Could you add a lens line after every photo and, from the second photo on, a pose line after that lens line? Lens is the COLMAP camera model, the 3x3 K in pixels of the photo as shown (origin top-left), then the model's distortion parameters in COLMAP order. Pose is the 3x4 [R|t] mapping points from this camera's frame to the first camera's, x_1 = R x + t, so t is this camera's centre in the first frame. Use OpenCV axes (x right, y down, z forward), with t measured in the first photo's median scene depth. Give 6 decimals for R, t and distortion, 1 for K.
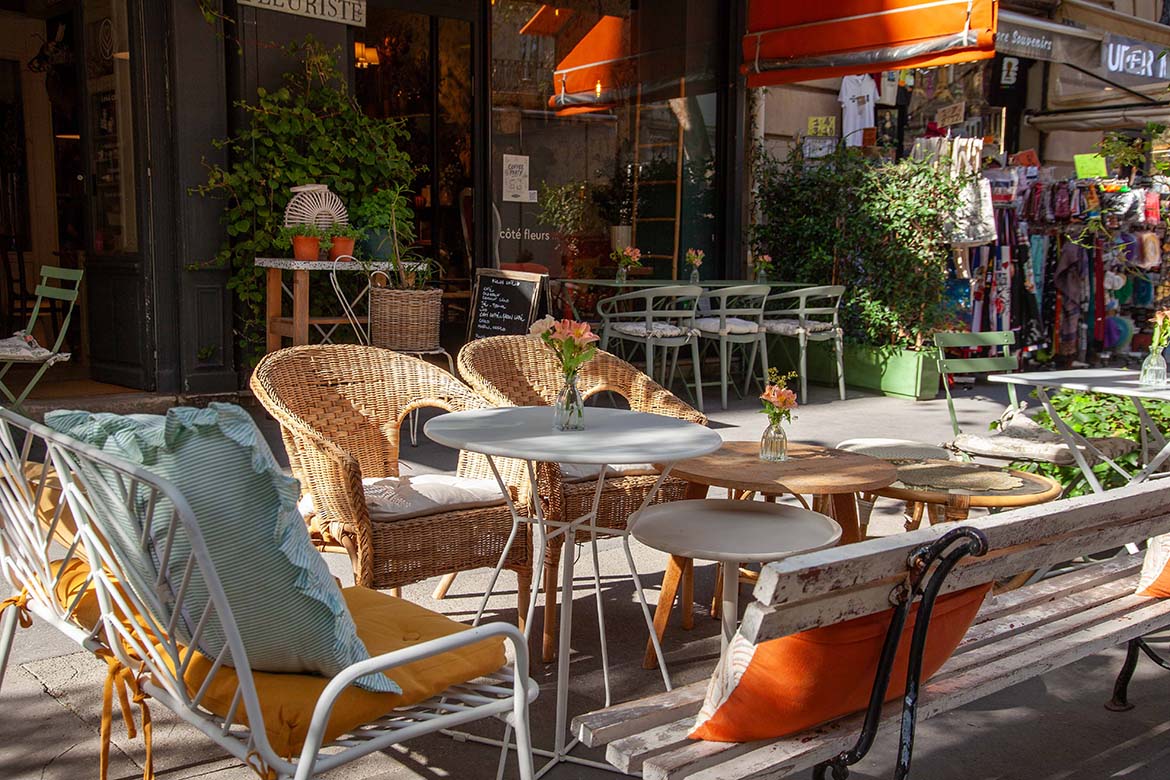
lens RADIAL K [[1273.8, 0, 584.2], [0, 1273.8, 416.7], [0, 0, 1]] dist [0.007256, 0.230962]
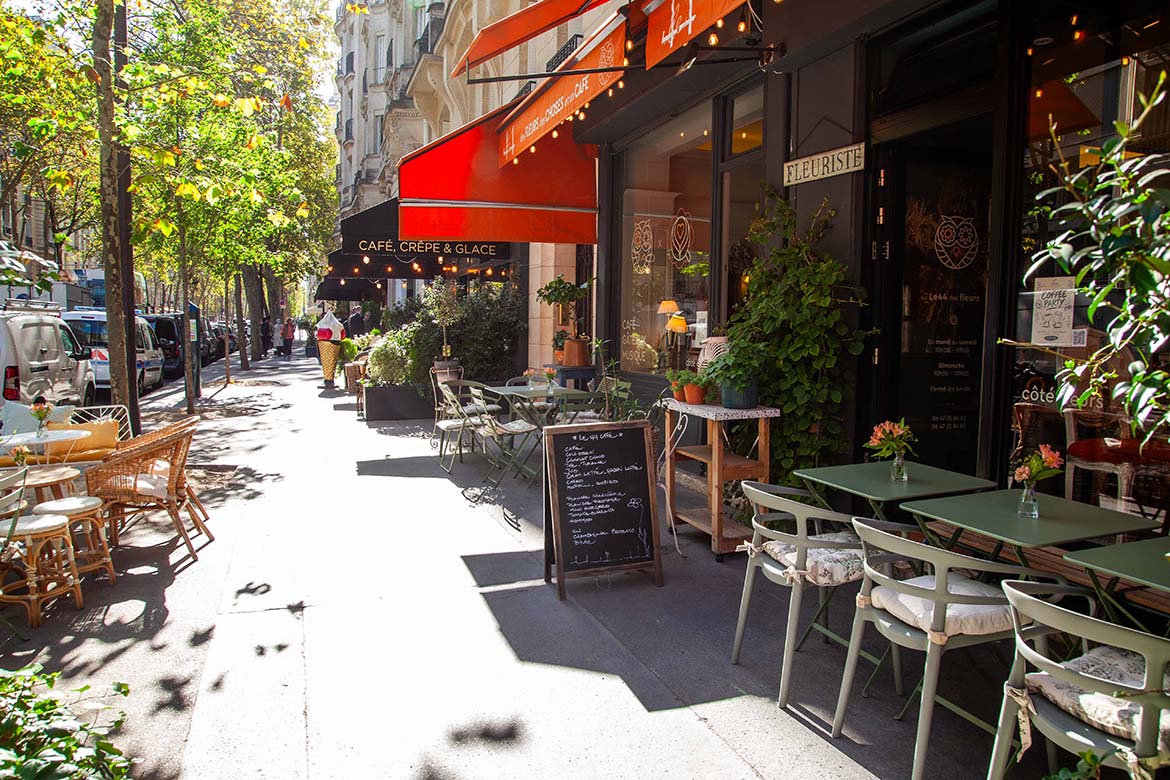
lens RADIAL K [[839.9, 0, 584.1], [0, 839.9, 399.8], [0, 0, 1]] dist [-0.118352, 0.083656]
pose [[-0.375434, 0.064508, -0.924602, 0.612736], [-0.130485, 0.983961, 0.121632, -0.230572], [0.917618, 0.166312, -0.360995, 1.336032]]
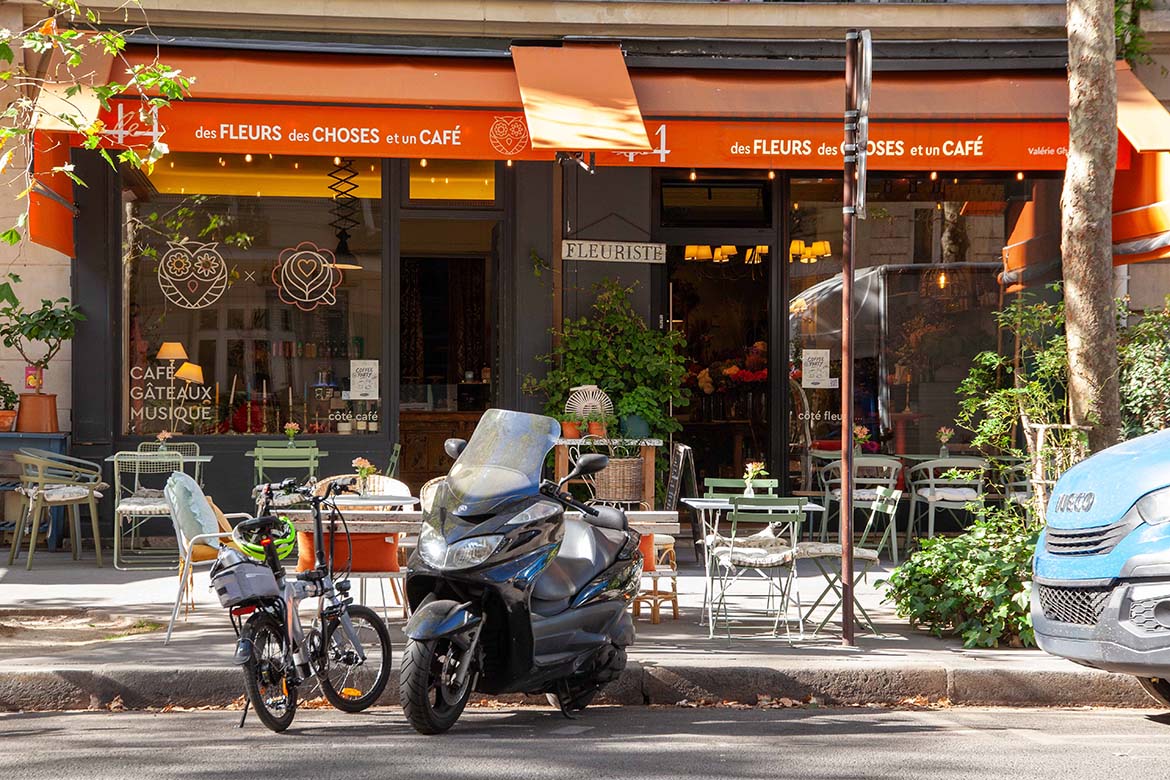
lens RADIAL K [[2273.3, 0, 554.7], [0, 2273.3, 393.4], [0, 0, 1]] dist [0.281865, 0.020483]
pose [[0.815959, -0.016655, -0.577870, 1.374497], [-0.066794, 0.990175, -0.122852, 0.156560], [0.574238, 0.138840, 0.806830, -1.185610]]
